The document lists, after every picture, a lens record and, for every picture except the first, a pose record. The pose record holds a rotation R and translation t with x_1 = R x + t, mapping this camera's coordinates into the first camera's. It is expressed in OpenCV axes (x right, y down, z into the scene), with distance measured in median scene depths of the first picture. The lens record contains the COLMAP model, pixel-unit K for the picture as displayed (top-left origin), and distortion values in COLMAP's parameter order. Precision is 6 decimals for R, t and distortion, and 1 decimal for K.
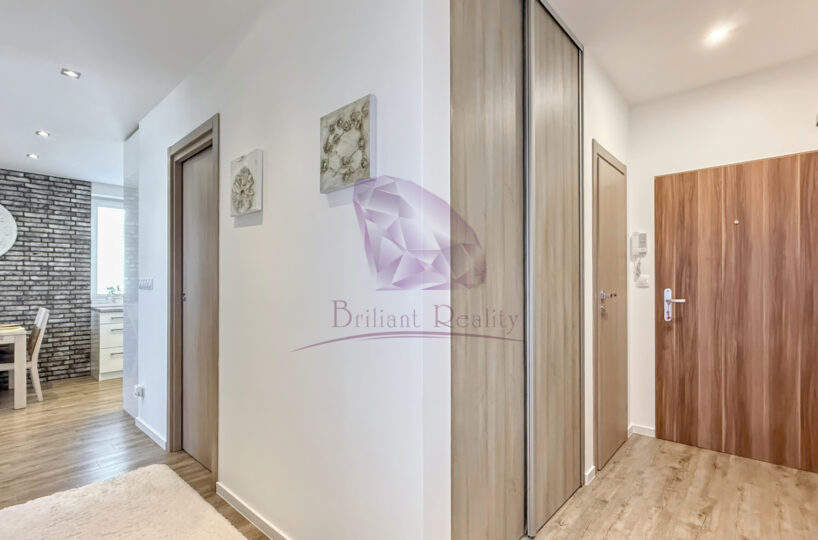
lens RADIAL K [[397.1, 0, 408.0], [0, 397.1, 285.4], [0, 0, 1]] dist [0.001501, 0.000523]
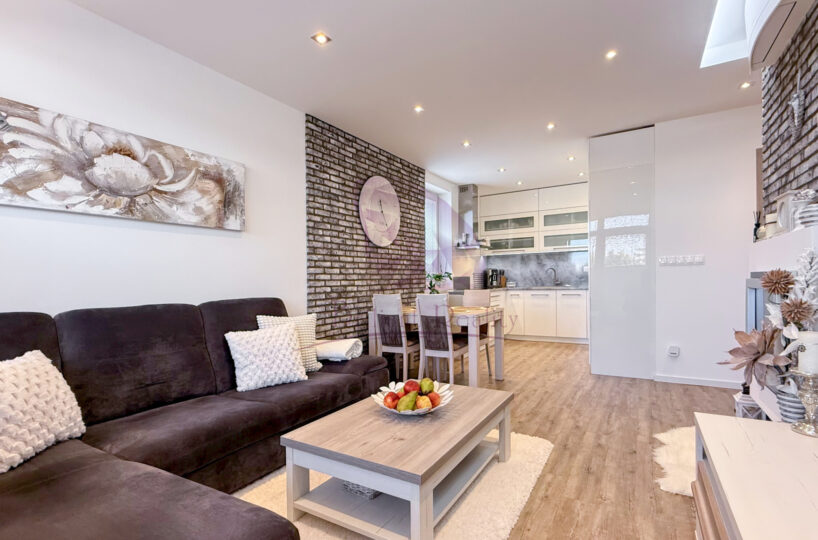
lens RADIAL K [[385.3, 0, 410.9], [0, 385.3, 288.9], [0, 0, 1]] dist [0.000232, -0.001051]
pose [[0.980602, -0.019890, 0.194998, -1.130819], [0.016799, 0.999706, 0.017495, 0.033256], [-0.195288, -0.013880, 0.980648, 0.022794]]
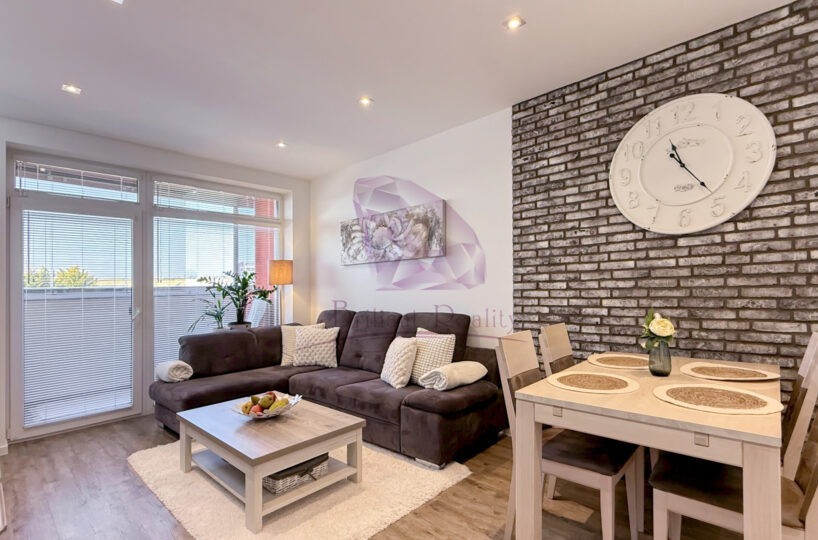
lens RADIAL K [[385.3, 0, 410.9], [0, 385.3, 288.9], [0, 0, 1]] dist [0.000232, -0.001051]
pose [[0.004443, -0.004782, -0.999979, -0.560557], [0.010521, 0.999933, -0.004735, 0.013710], [0.999935, -0.010500, 0.004493, 0.593033]]
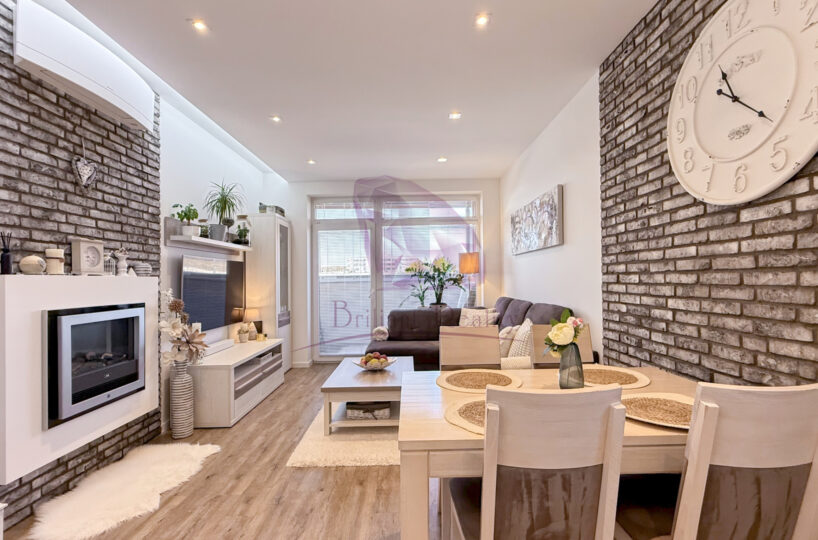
lens RADIAL K [[385.3, 0, 409.3], [0, 385.3, 275.2], [0, 0, 1]] dist [-0.000545, -0.000436]
pose [[-0.733872, 0.003174, -0.679281, -0.626706], [0.008464, 0.999954, -0.004472, 0.004116], [0.679235, -0.009031, -0.733865, 0.967160]]
